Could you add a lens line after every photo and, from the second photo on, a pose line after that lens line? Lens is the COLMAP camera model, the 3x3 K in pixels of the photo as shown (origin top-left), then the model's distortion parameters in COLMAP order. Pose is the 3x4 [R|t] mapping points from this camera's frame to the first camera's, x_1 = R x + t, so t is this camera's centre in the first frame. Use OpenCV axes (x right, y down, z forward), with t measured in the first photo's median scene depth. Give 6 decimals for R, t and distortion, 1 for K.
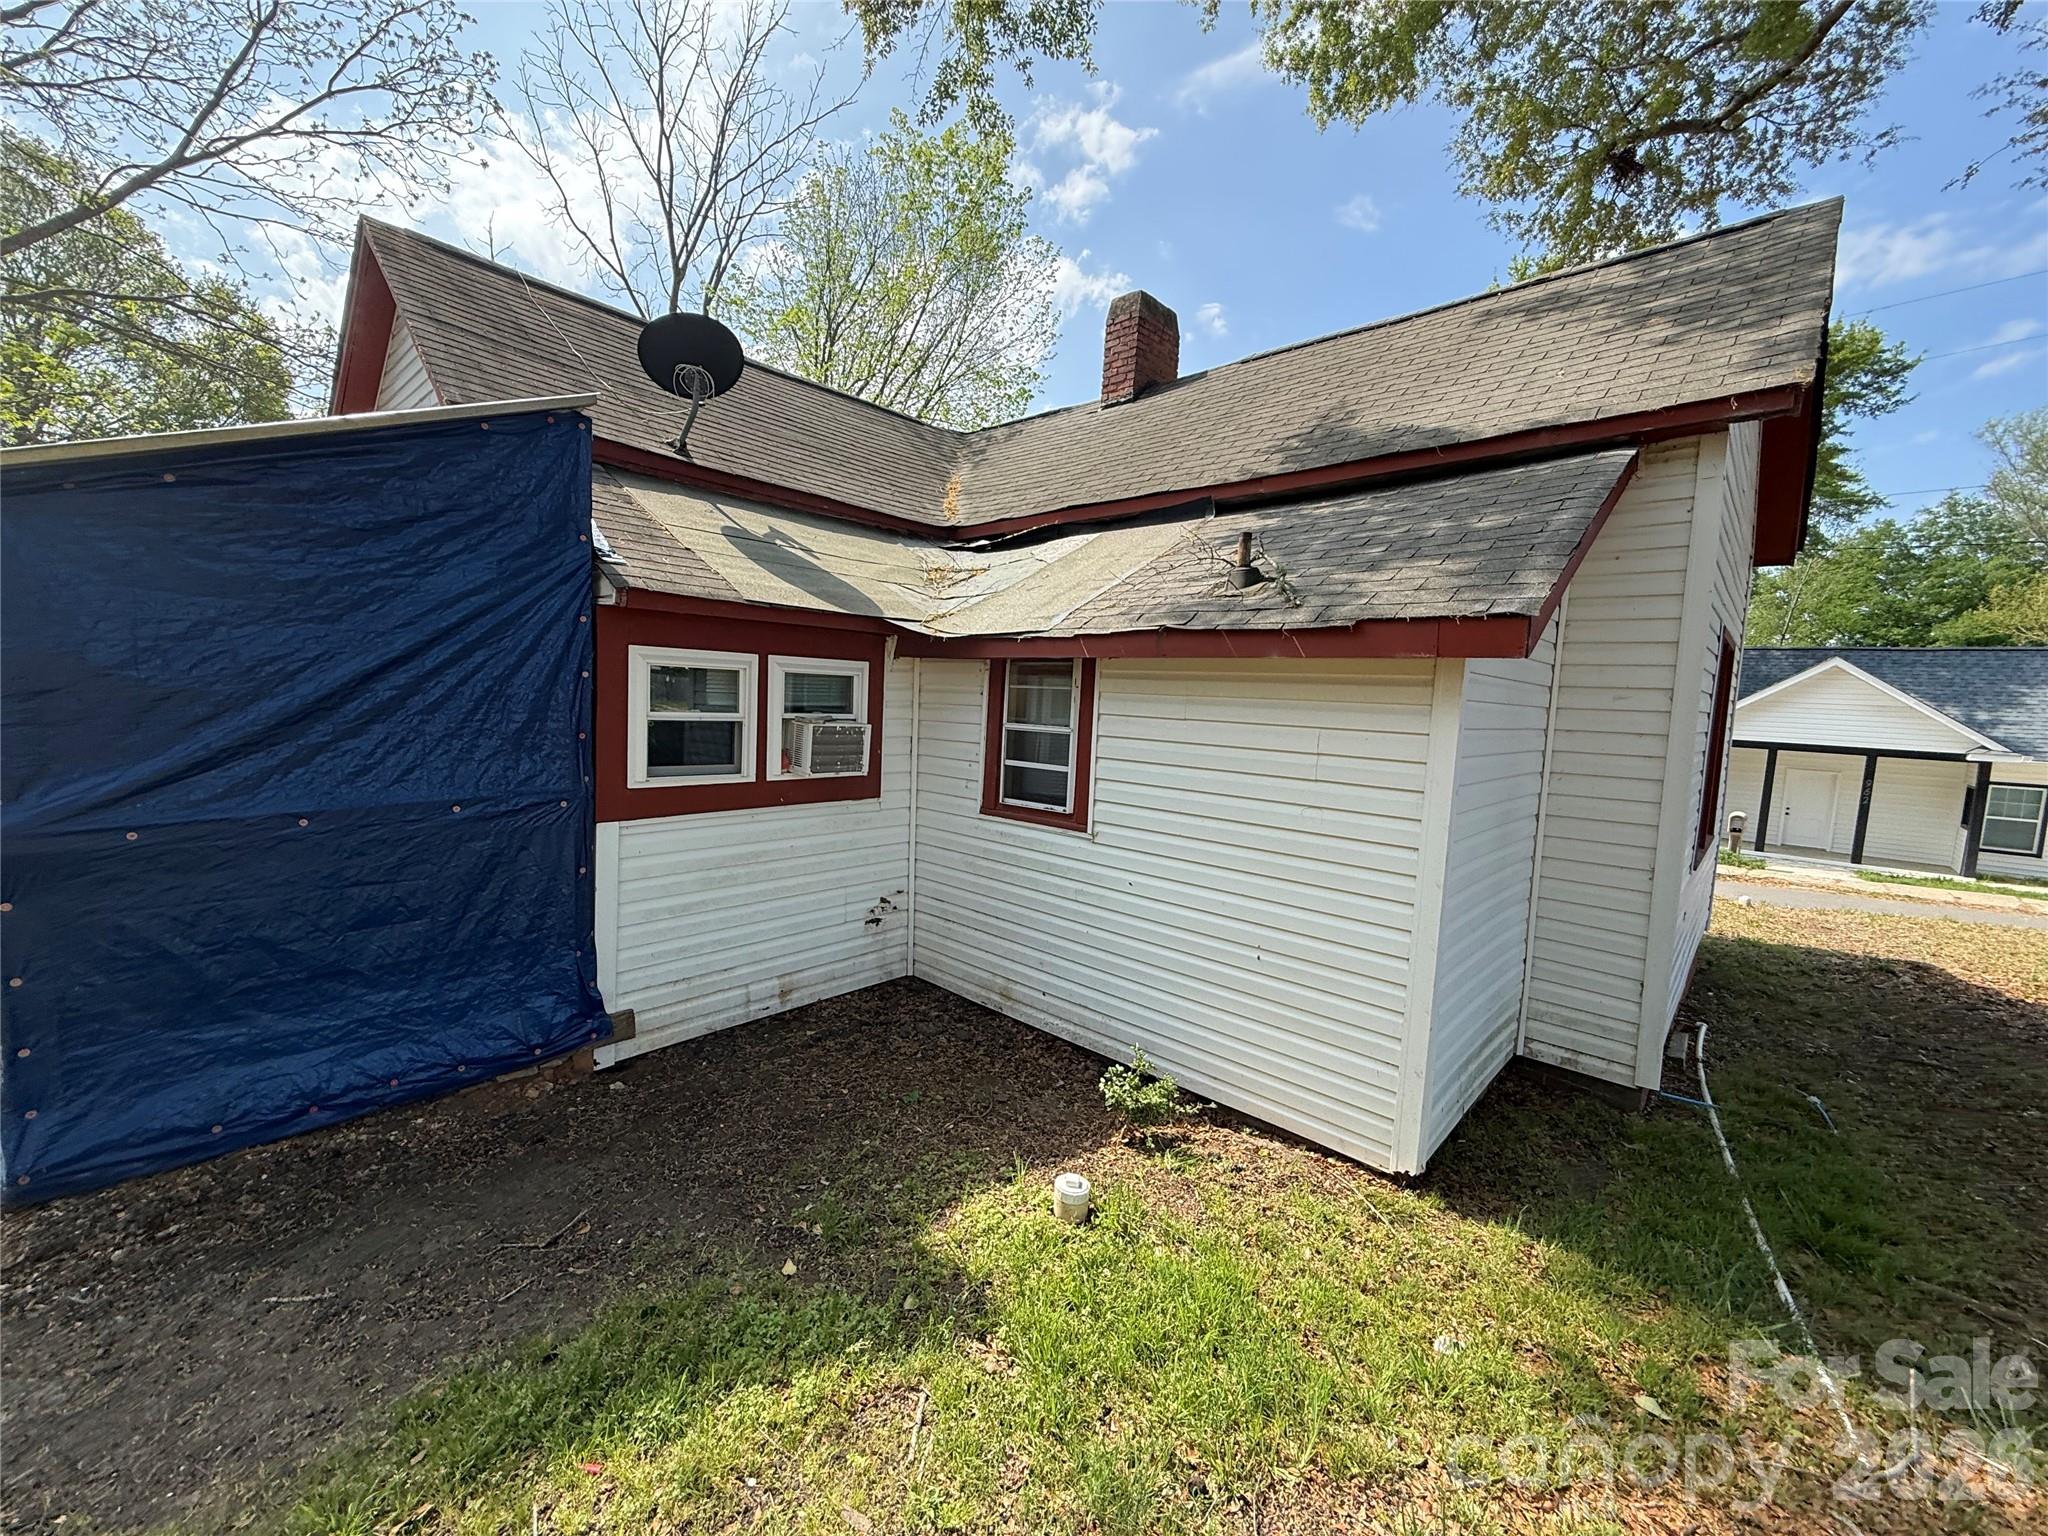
lens RADIAL K [[820.1, 0, 1022.4], [0, 820.1, 759.0], [0, 0, 1]] dist [-0.001209, 0.000236]
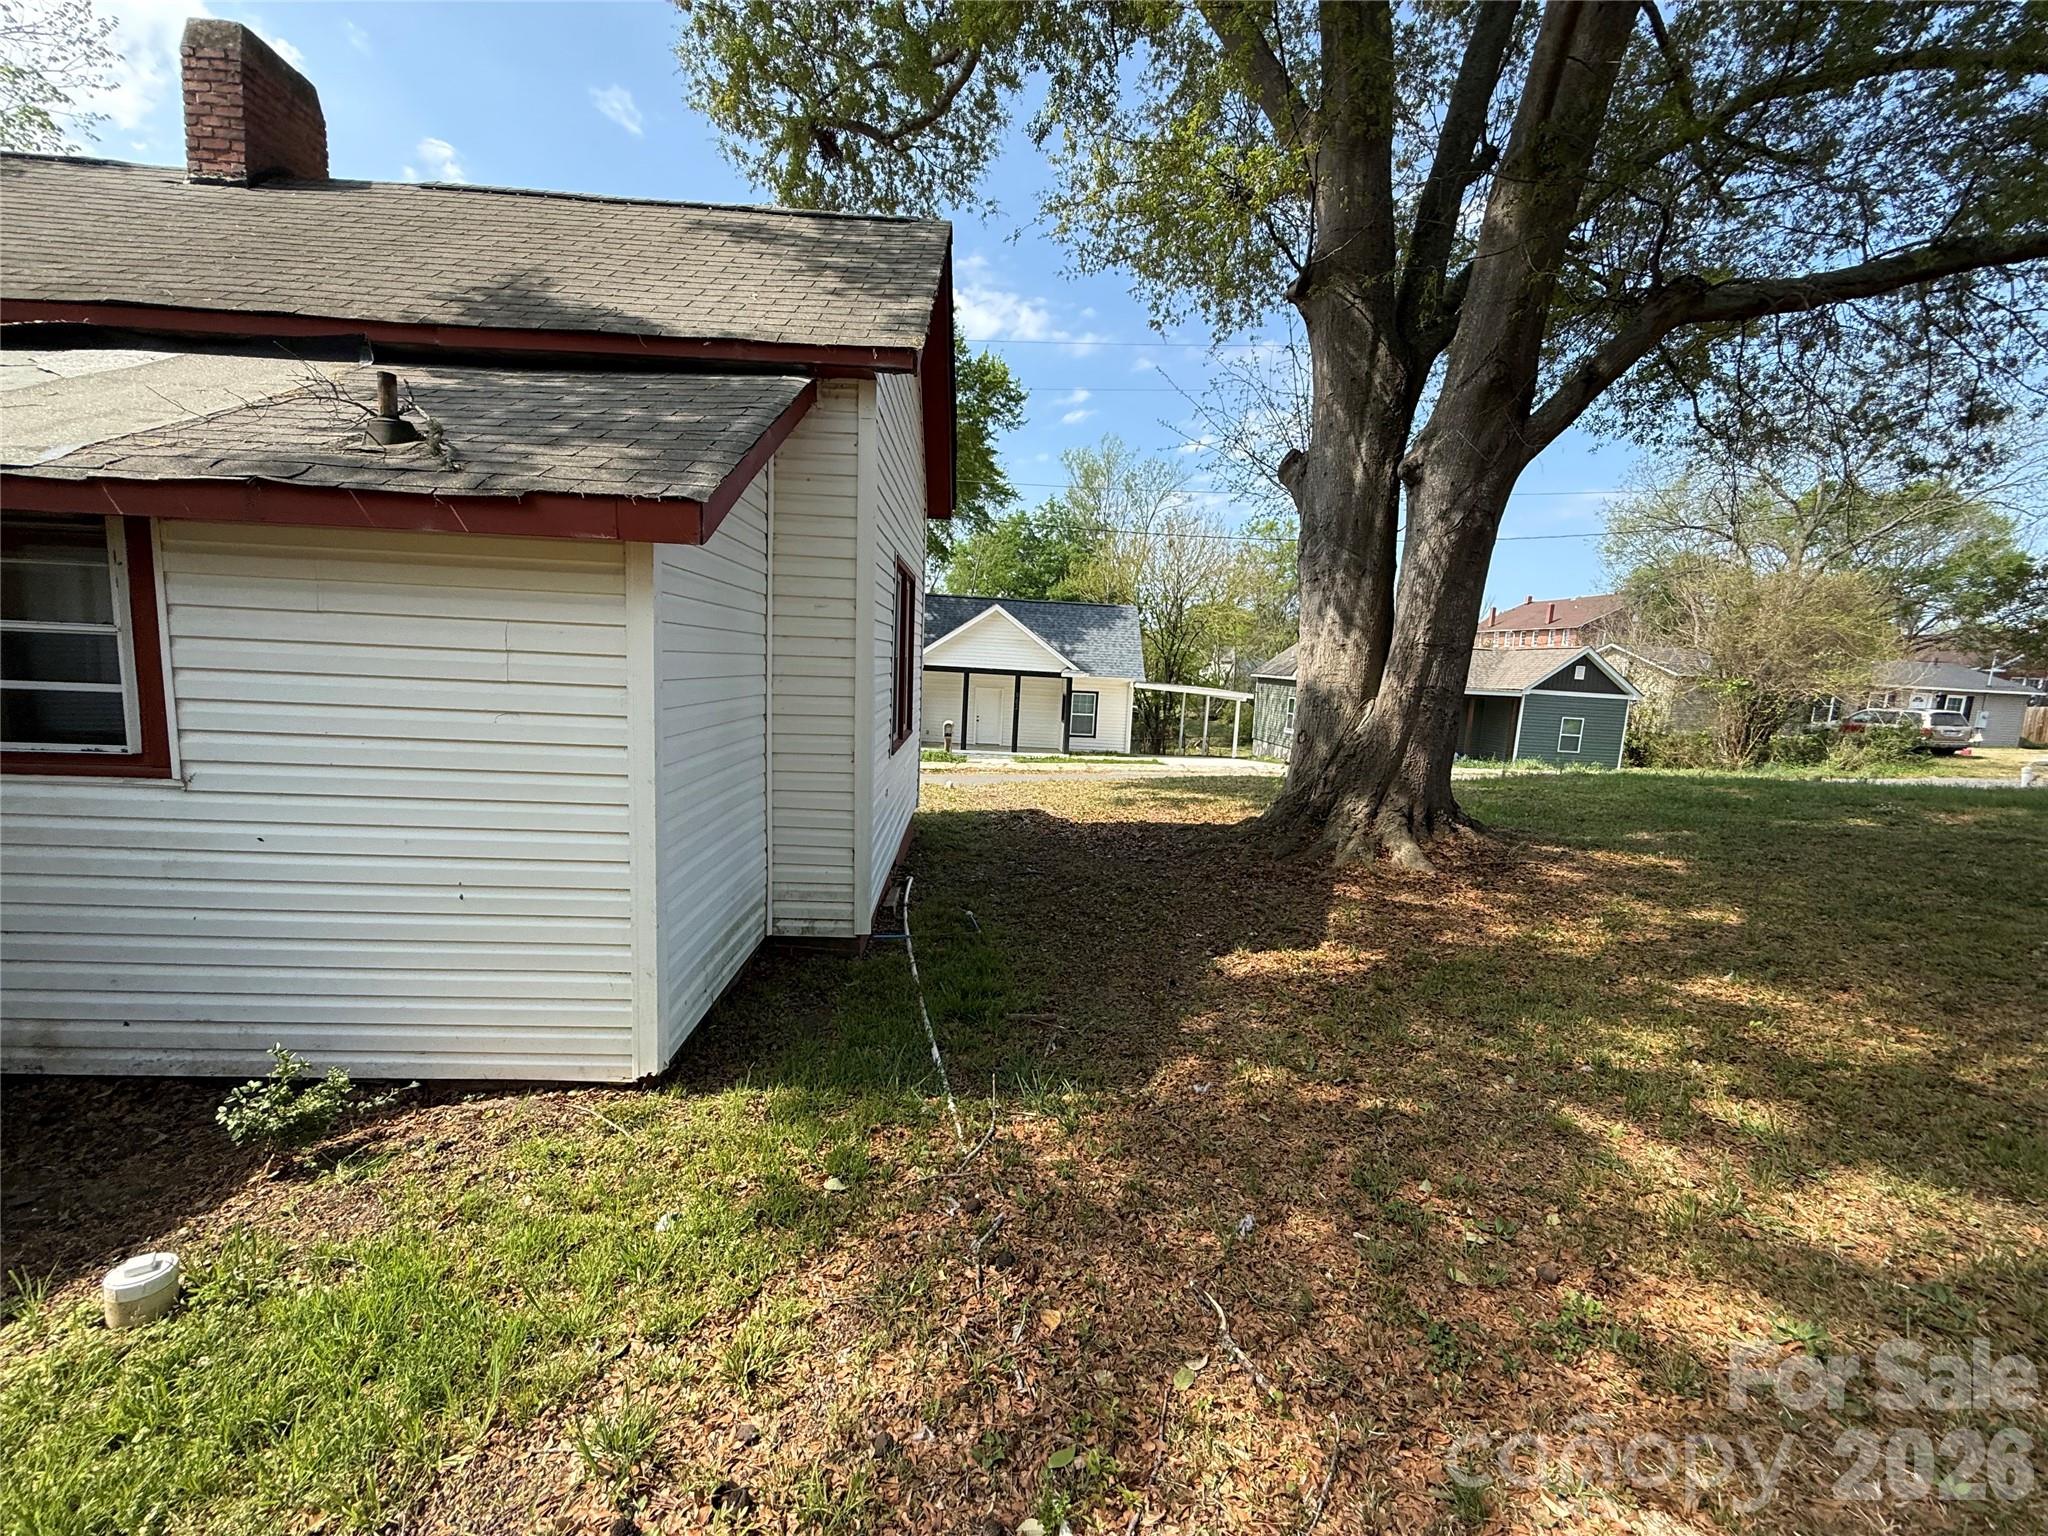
lens RADIAL K [[822.7, 0, 1021.1], [0, 822.7, 750.2], [0, 0, 1]] dist [0.002634, -0.000157]
pose [[0.692427, -0.090157, 0.715833, 0.076709], [0.040033, 0.995434, 0.086648, 0.033493], [-0.720377, -0.031341, 0.692874, -0.002961]]
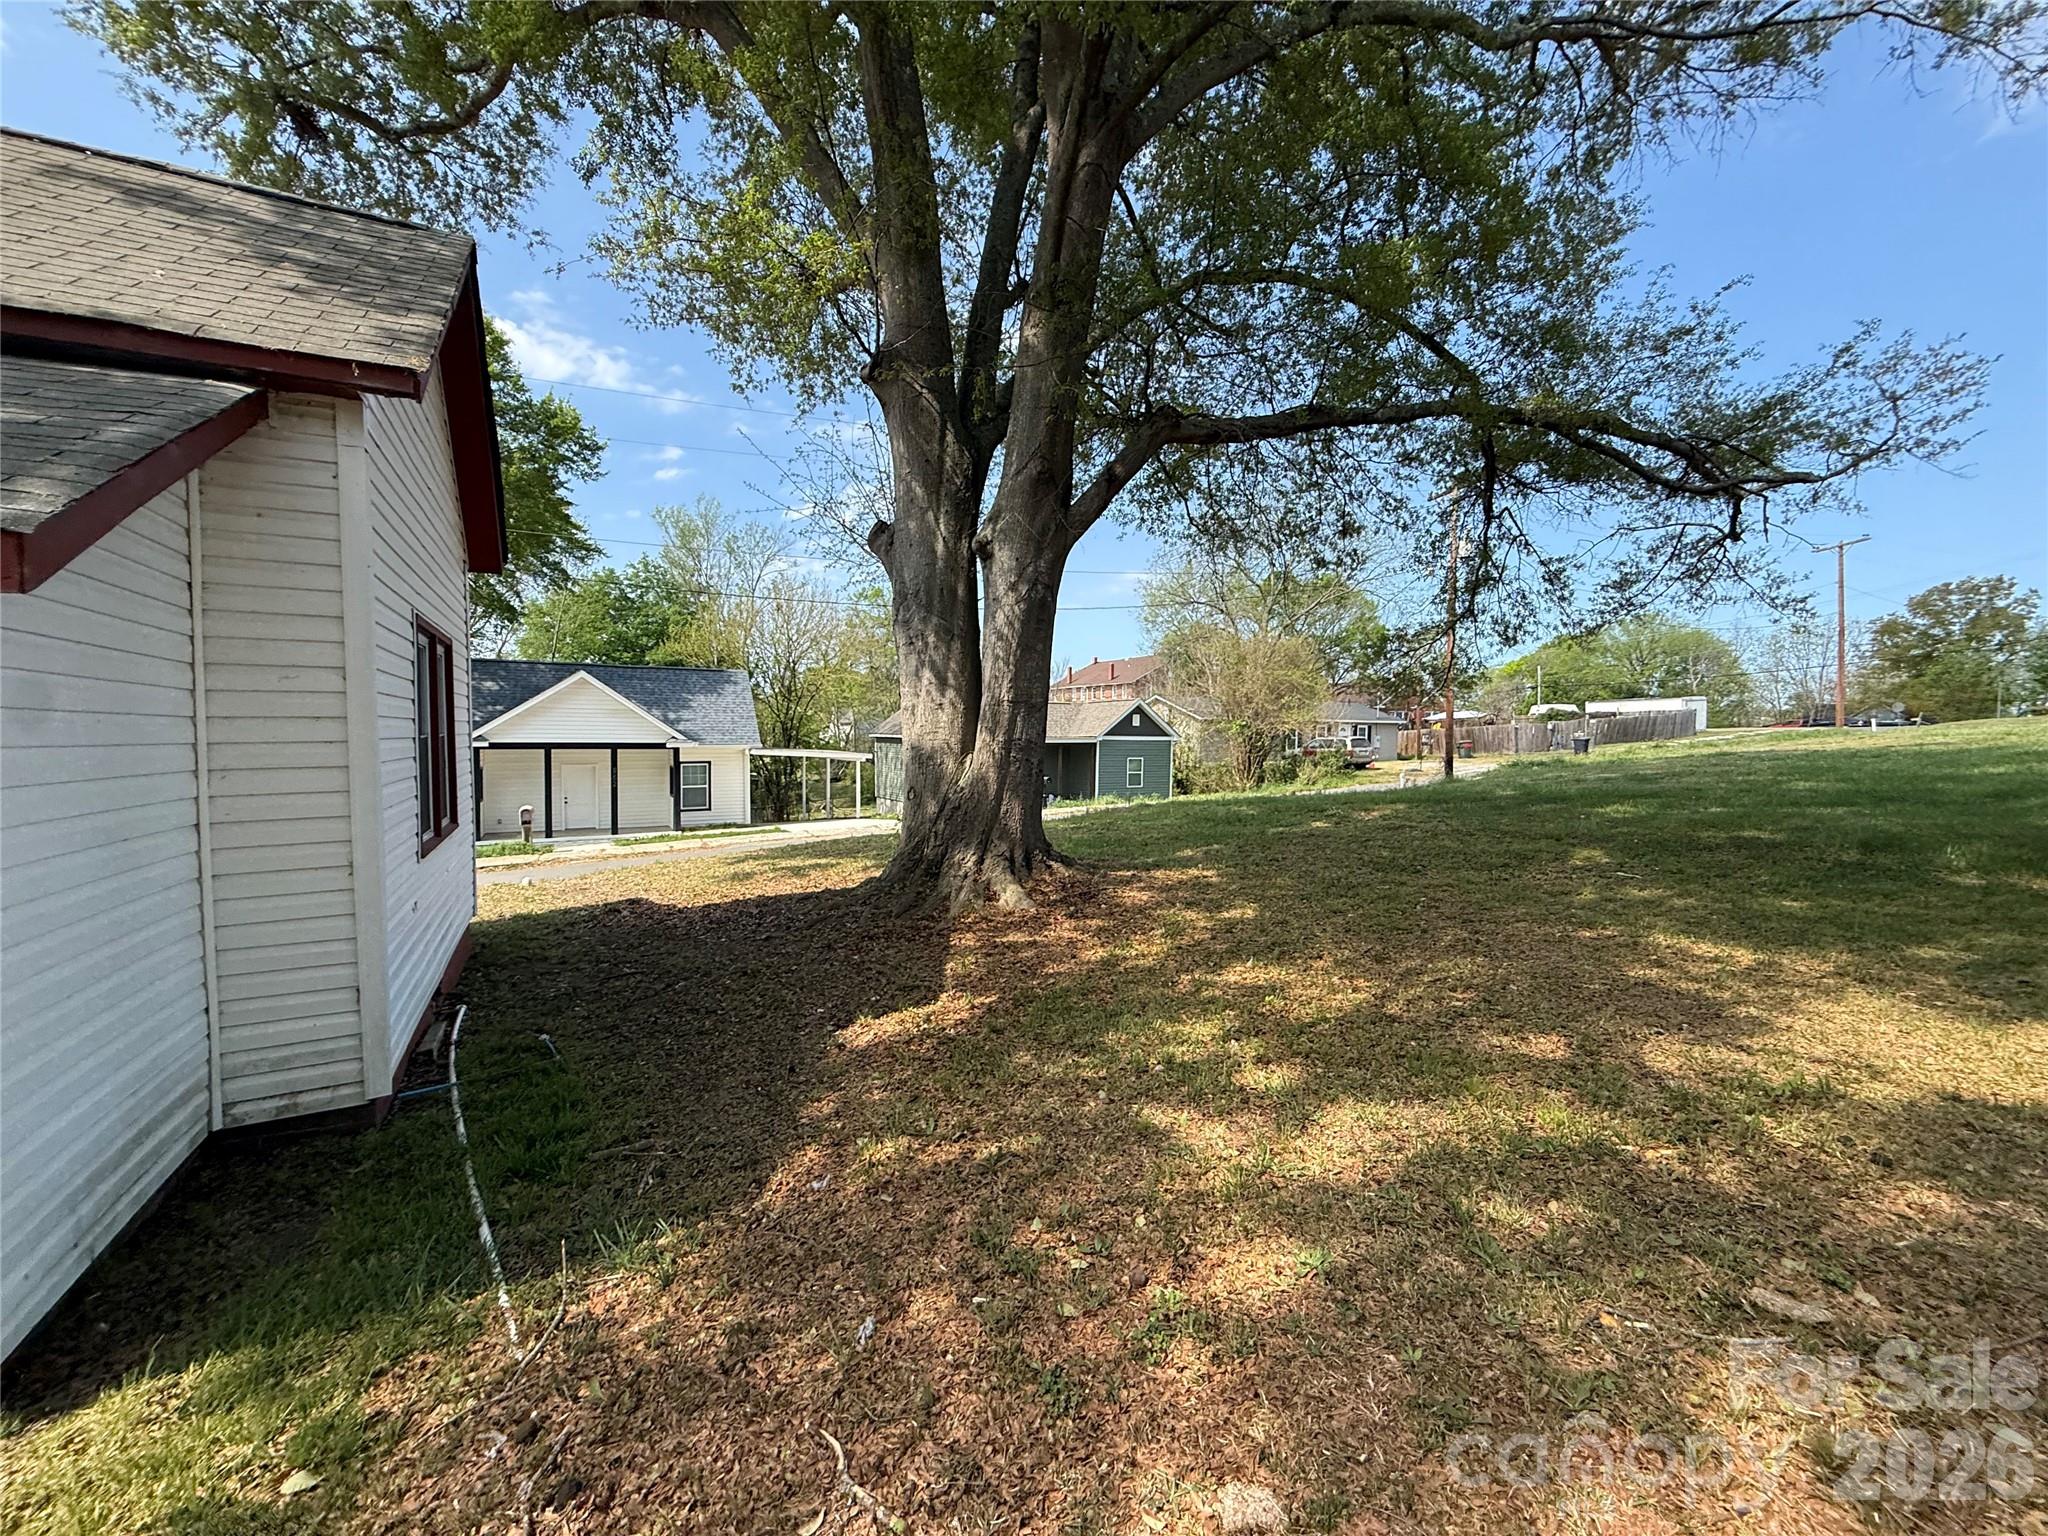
lens RADIAL K [[824.0, 0, 1025.6], [0, 824.0, 744.3], [0, 0, 1]] dist [0.002954, 0.000444]
pose [[0.299699, -0.059267, 0.952191, 0.108376], [0.088023, 0.995529, 0.034259, 0.033037], [-0.949965, 0.073548, 0.303576, -0.014848]]
